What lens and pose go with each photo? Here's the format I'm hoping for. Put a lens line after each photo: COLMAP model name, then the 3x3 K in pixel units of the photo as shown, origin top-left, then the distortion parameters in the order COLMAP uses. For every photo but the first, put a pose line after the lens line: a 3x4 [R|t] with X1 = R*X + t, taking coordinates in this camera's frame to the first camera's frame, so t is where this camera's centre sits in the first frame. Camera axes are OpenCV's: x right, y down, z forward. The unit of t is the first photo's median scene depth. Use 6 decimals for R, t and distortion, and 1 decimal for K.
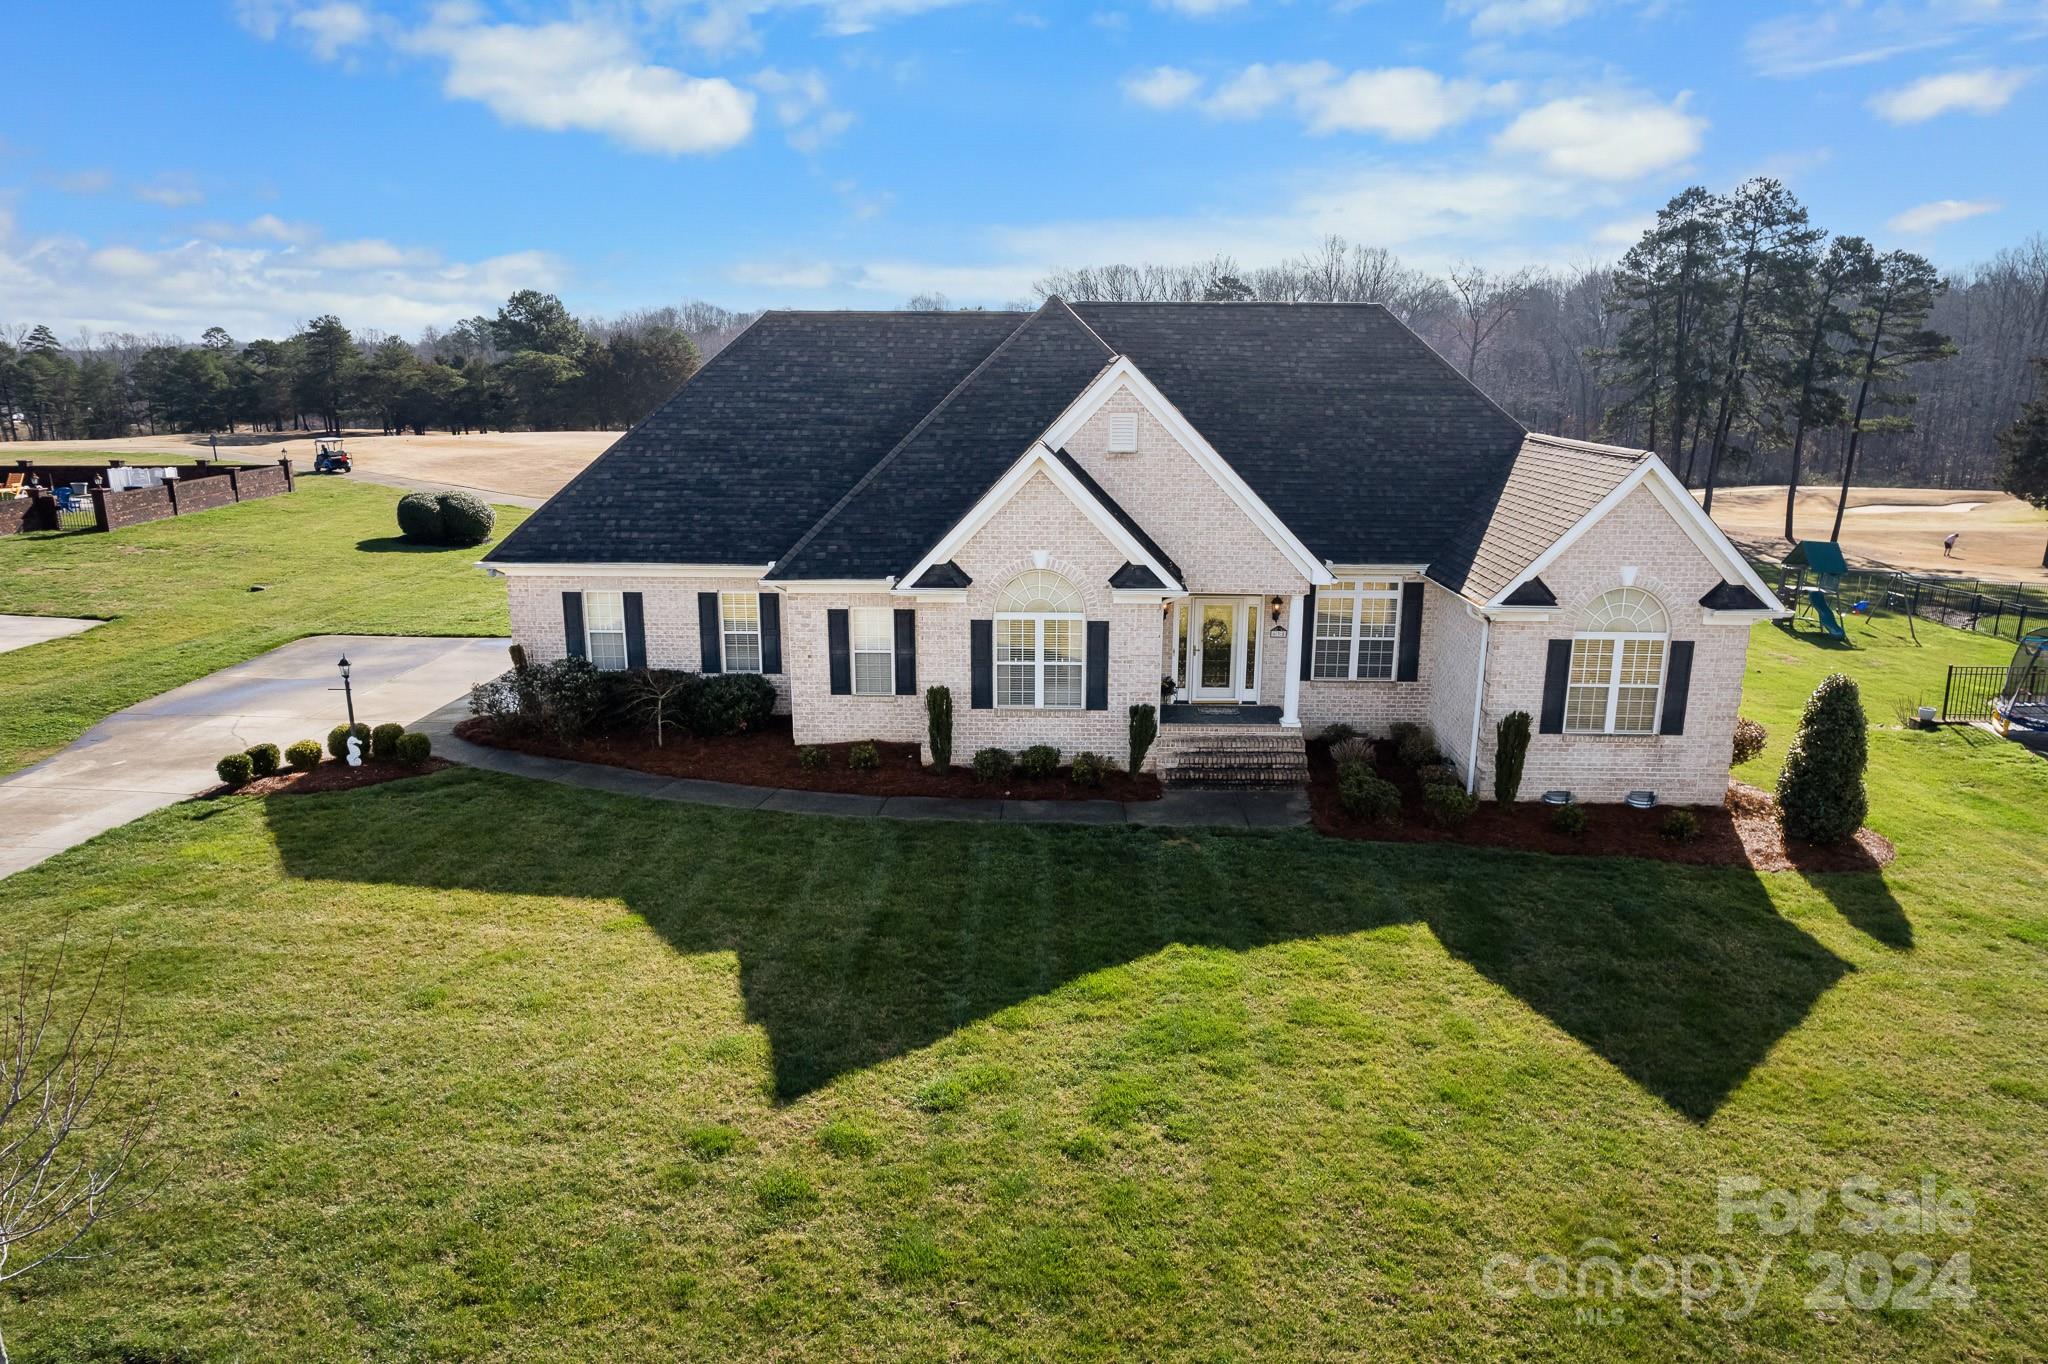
lens RADIAL K [[1304.0, 0, 1024.0], [0, 1304.0, 682.0], [0, 0, 1]] dist [-0.082633, 0.076542]
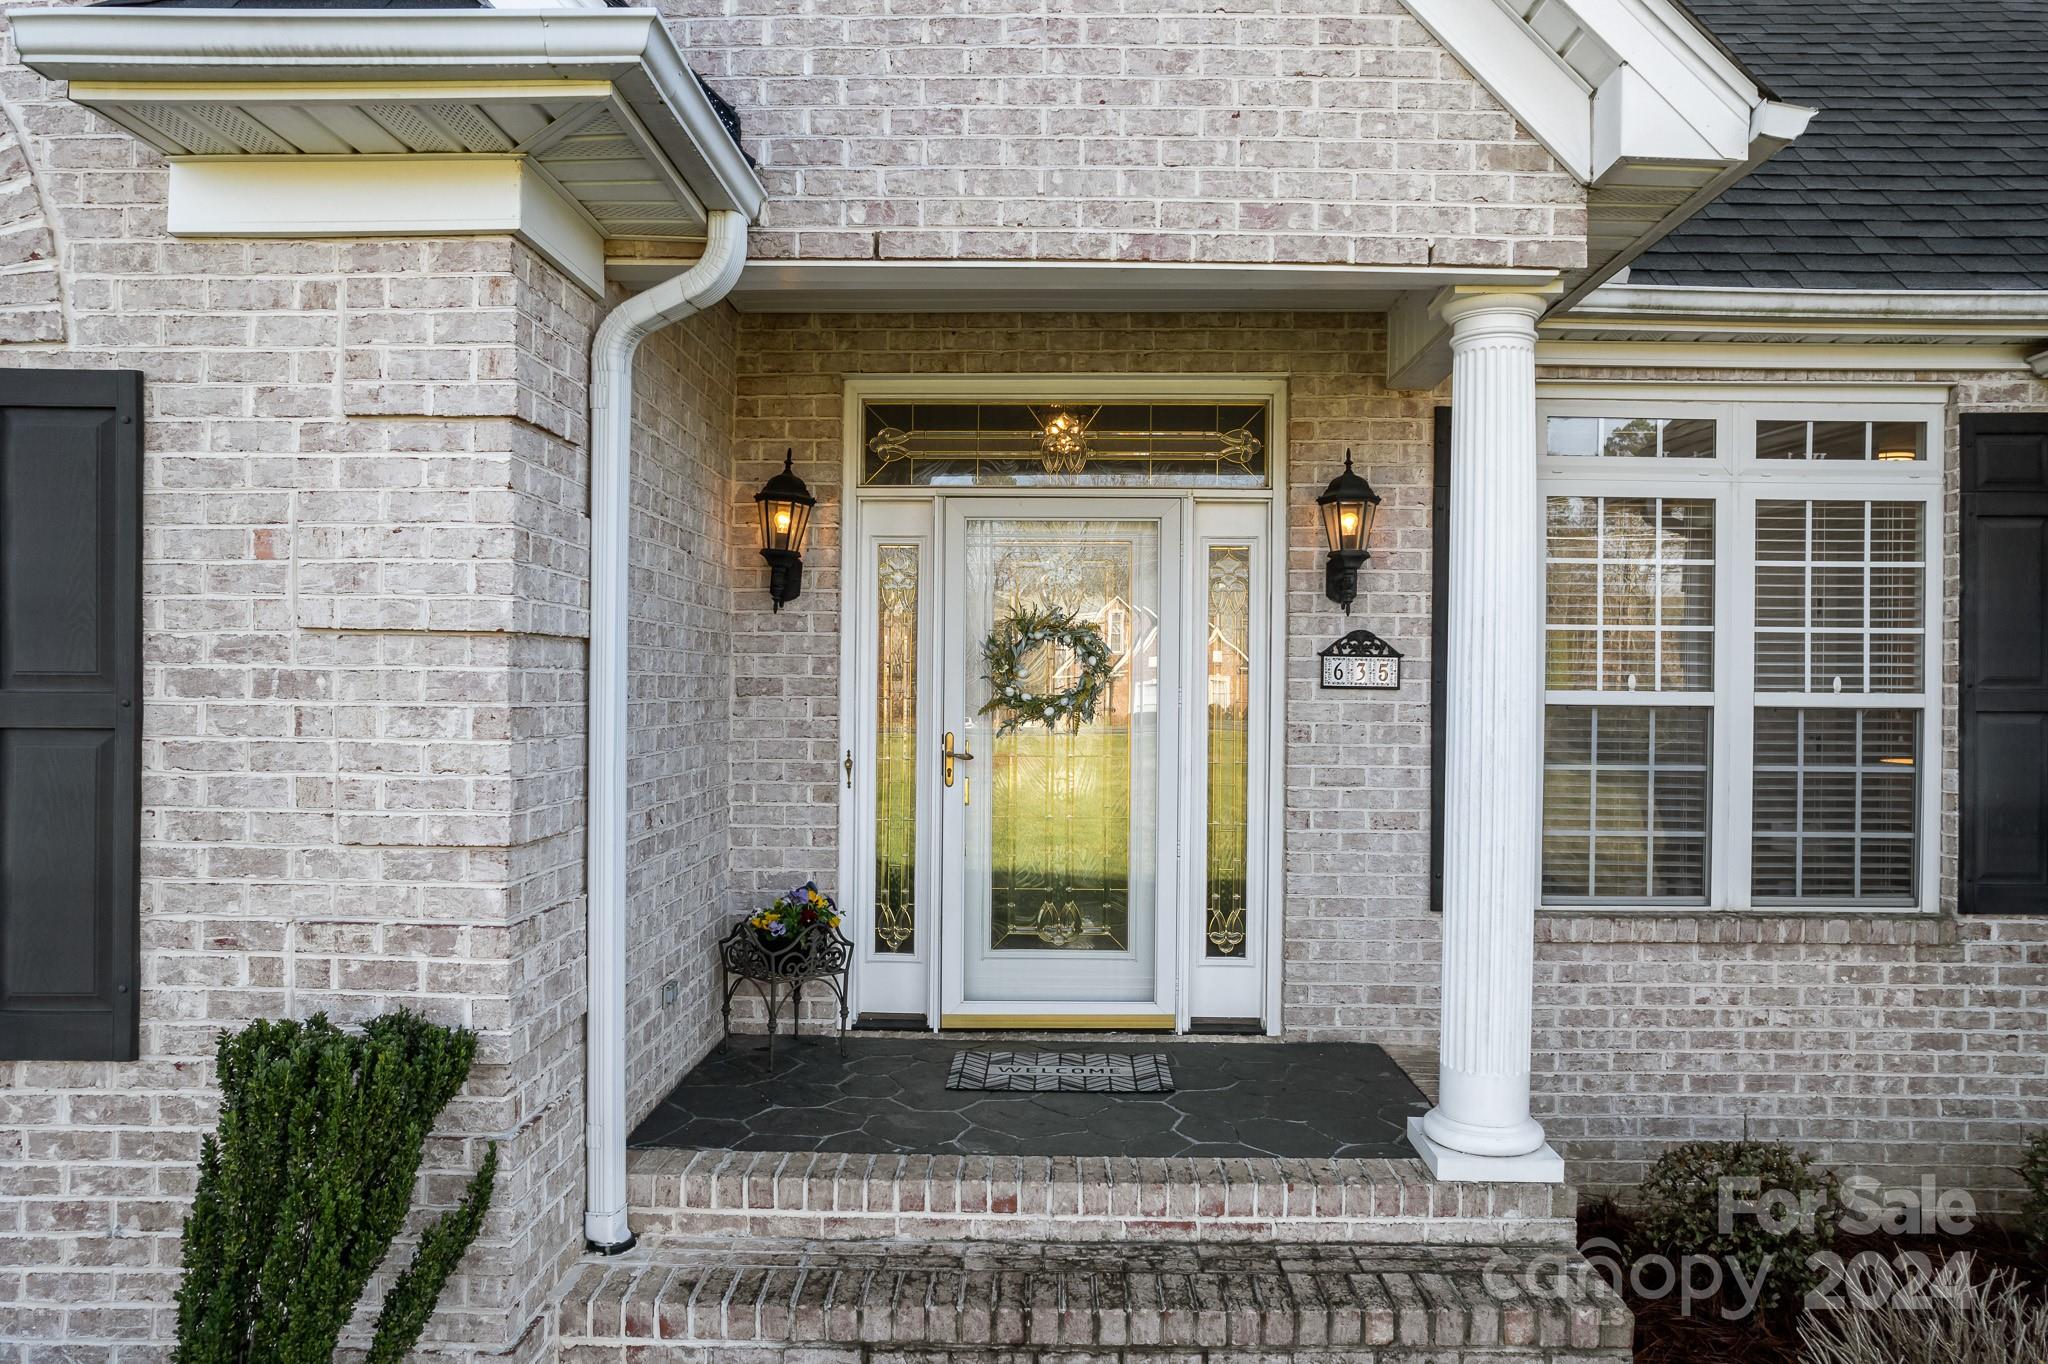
lens RADIAL K [[1304.0, 0, 1024.0], [0, 1304.0, 682.0], [0, 0, 1]] dist [-0.082633, 0.076542]
pose [[0.999967, 0.006683, 0.004602, 0.162872], [-0.005302, 0.967469, -0.252934, 0.017657], [-0.006143, 0.252902, 0.967473, 0.919114]]
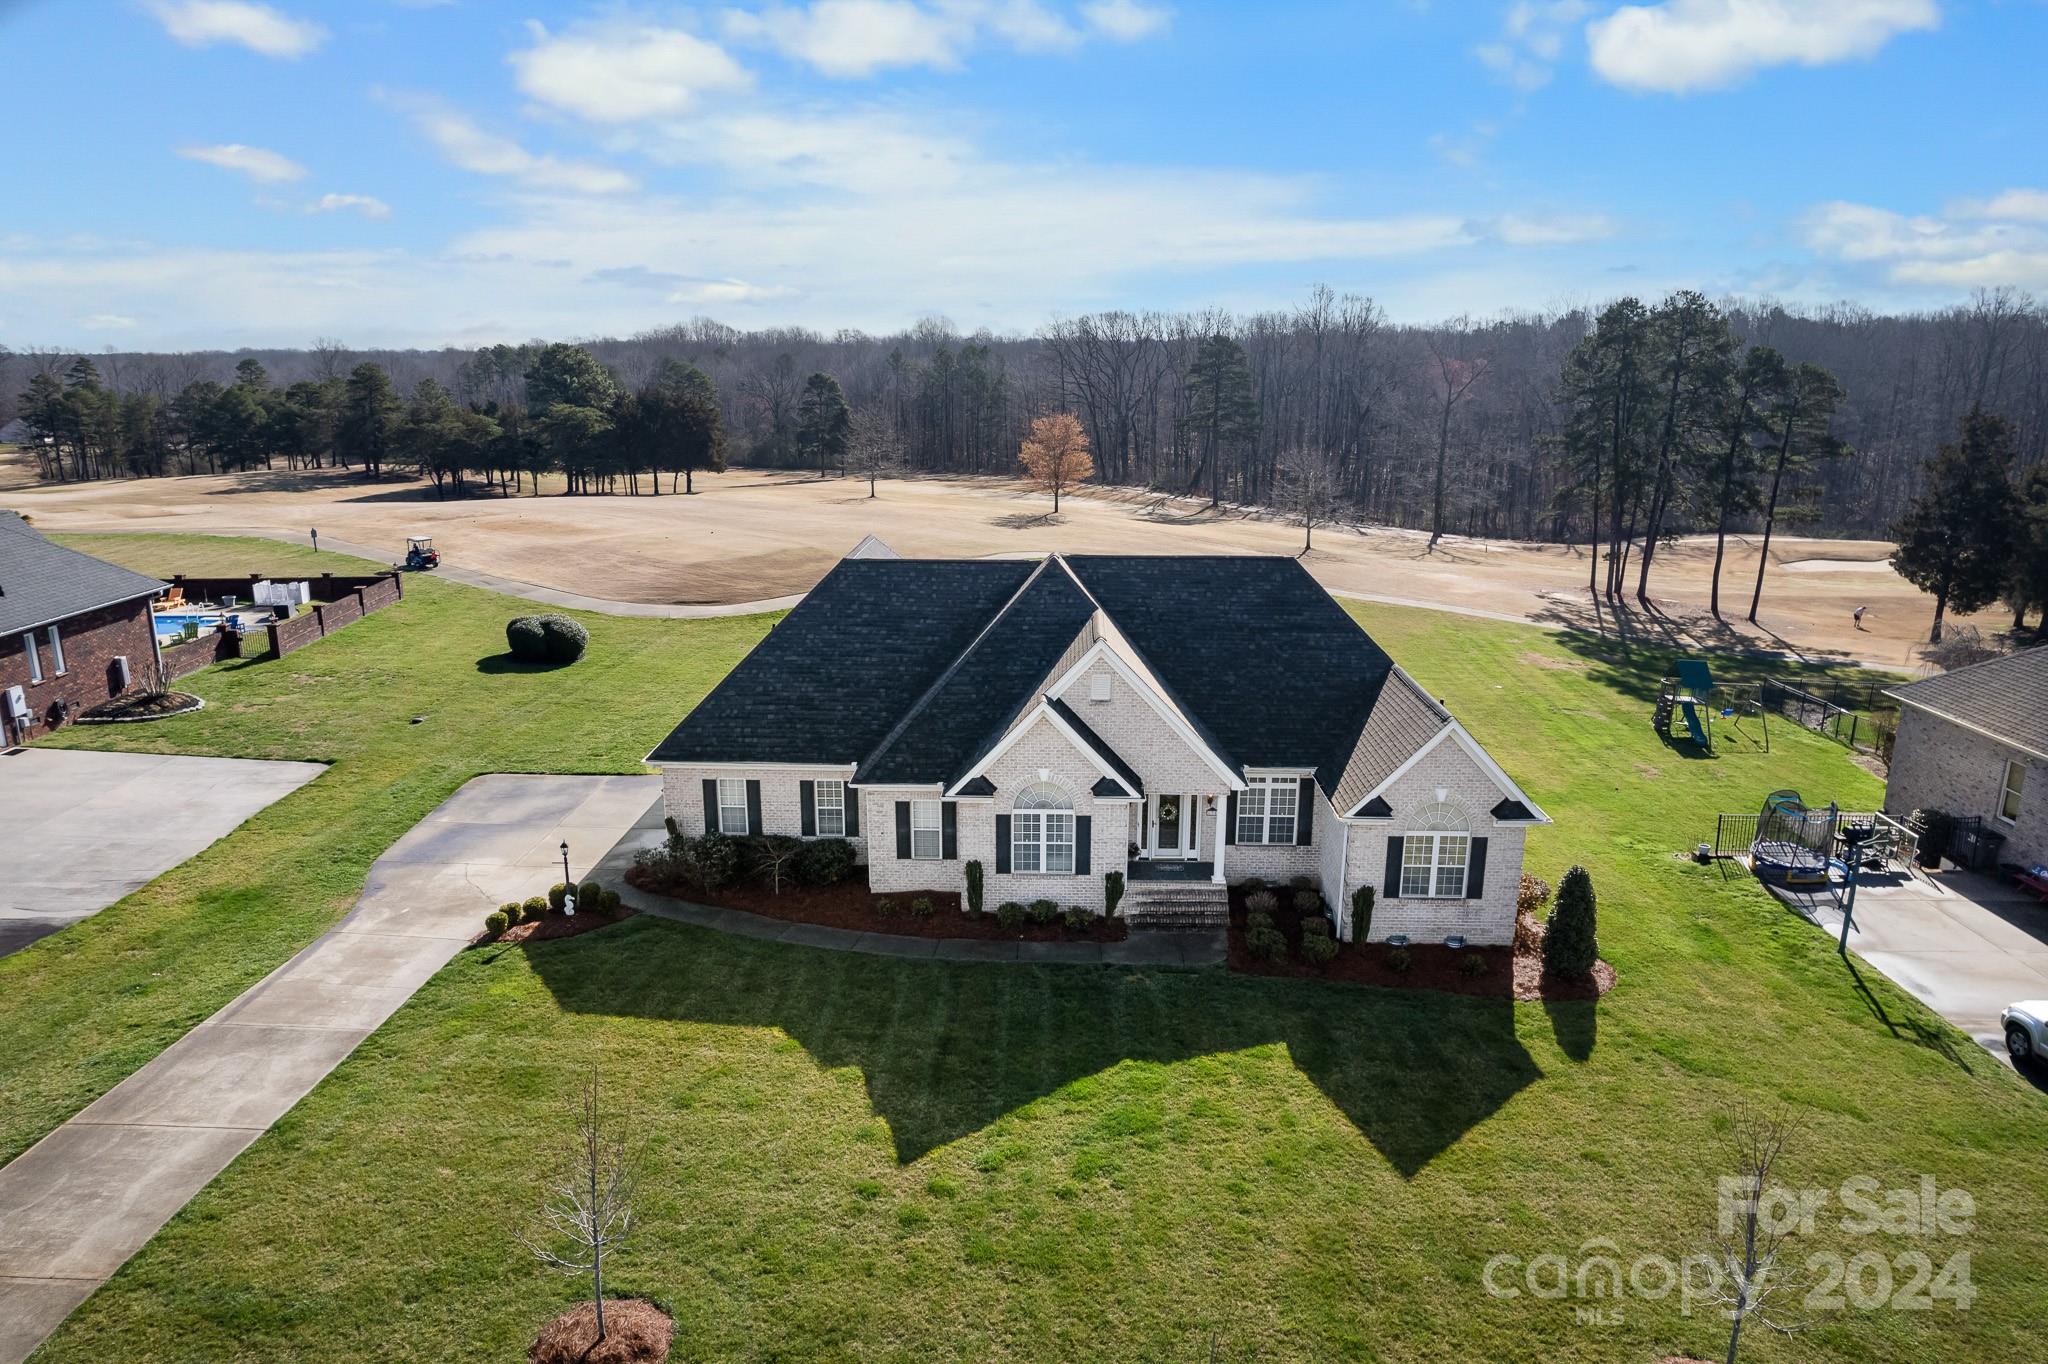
lens RADIAL K [[1291.6, 0, 1024.0], [0, 1291.6, 682.0], [0, 0, 1]] dist [-0.067969, 0.053191]
pose [[0.999998, -0.000086, -0.002117, -0.006841], [0.000082, 0.999998, -0.001869, -0.201889], [0.002117, 0.001869, 0.999996, -0.460309]]
